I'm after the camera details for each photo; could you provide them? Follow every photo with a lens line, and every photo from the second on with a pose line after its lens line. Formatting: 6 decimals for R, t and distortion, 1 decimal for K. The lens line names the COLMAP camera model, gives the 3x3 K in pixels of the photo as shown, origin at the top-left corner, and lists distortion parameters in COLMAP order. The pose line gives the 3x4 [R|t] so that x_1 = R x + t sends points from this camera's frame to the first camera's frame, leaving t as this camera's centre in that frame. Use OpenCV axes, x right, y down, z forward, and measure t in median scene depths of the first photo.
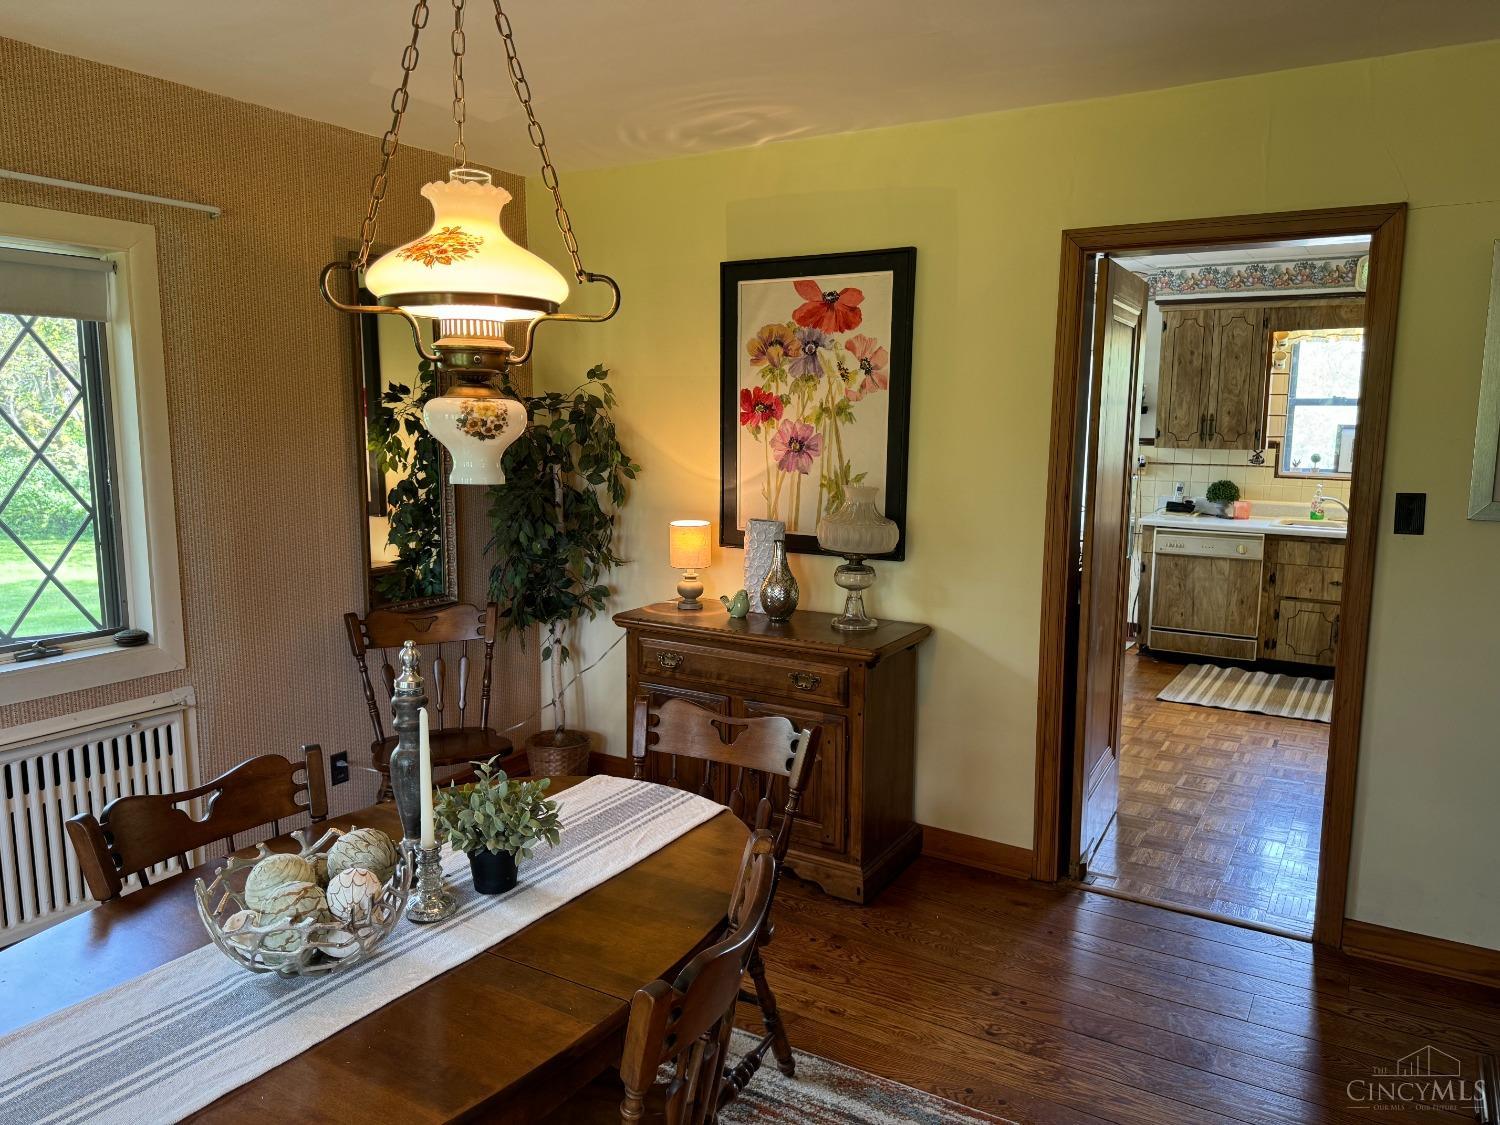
lens RADIAL K [[1076.6, 0, 750.0], [0, 1076.6, 562.5], [0, 0, 1]] dist [0.004441, 0.000441]
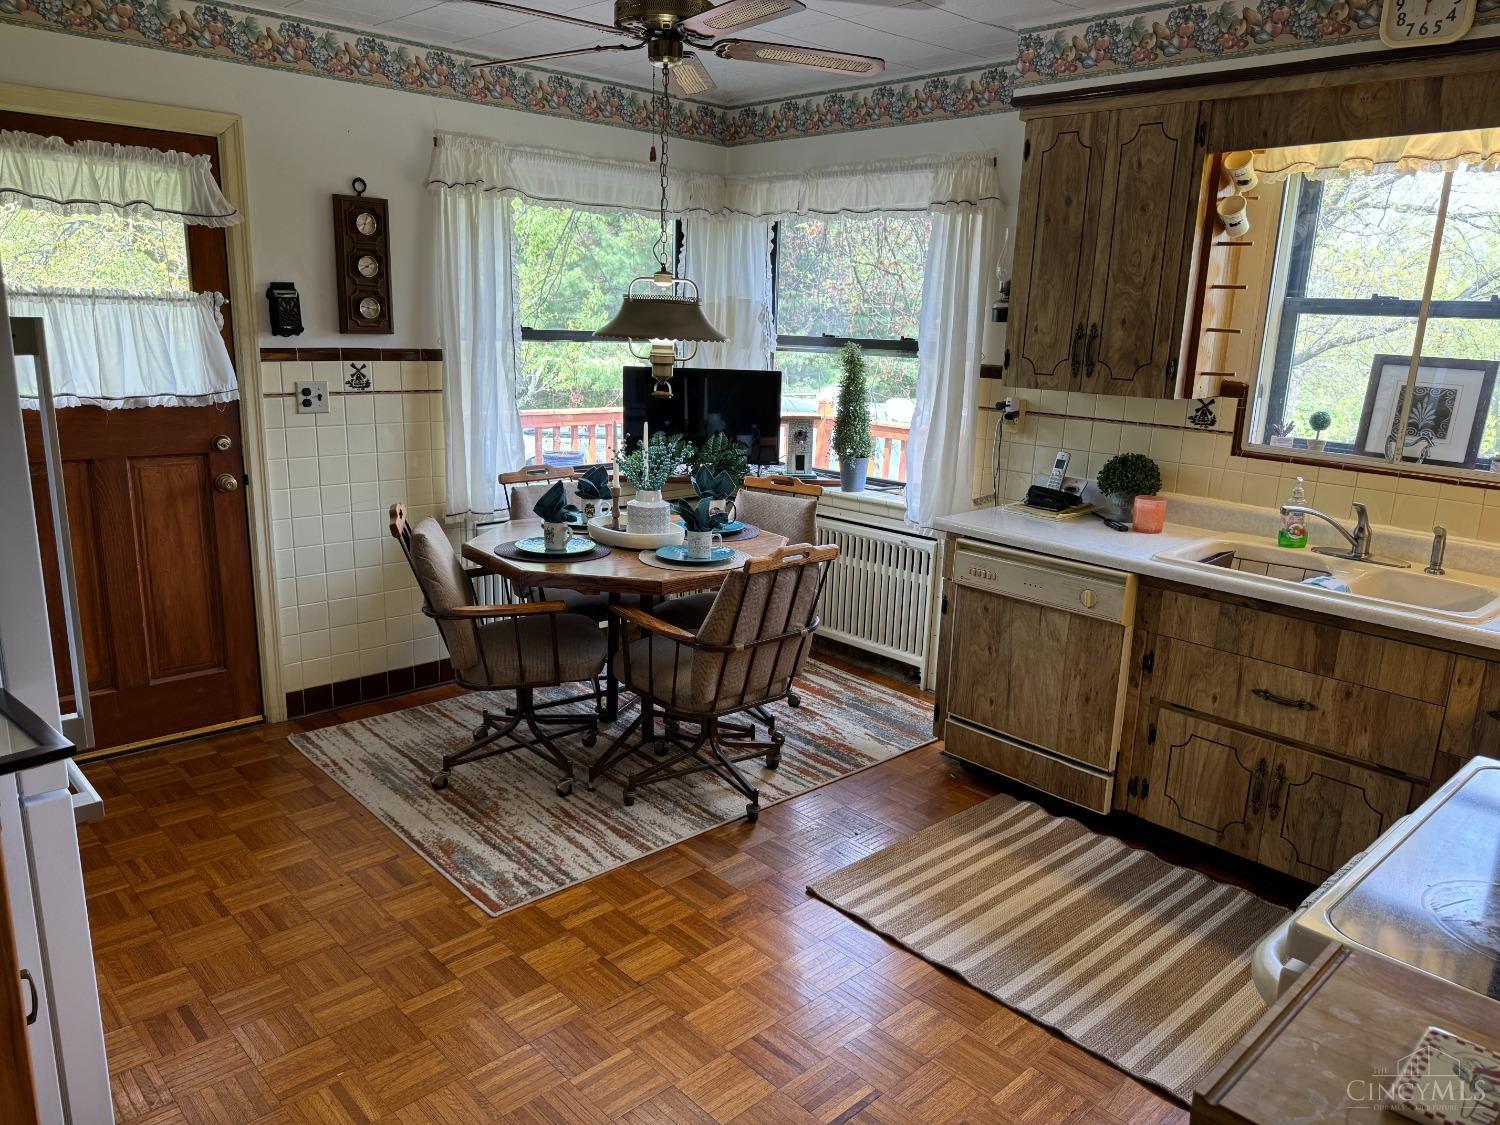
lens RADIAL K [[1060.7, 0, 750.0], [0, 1060.7, 562.5], [0, 0, 1]] dist [0.028365, -0.035610]
pose [[0.964976, 0.087690, -0.247249, 0.413548], [-0.065431, 0.993145, 0.096862, -0.064728], [0.254047, -0.077292, 0.964098, 0.470467]]
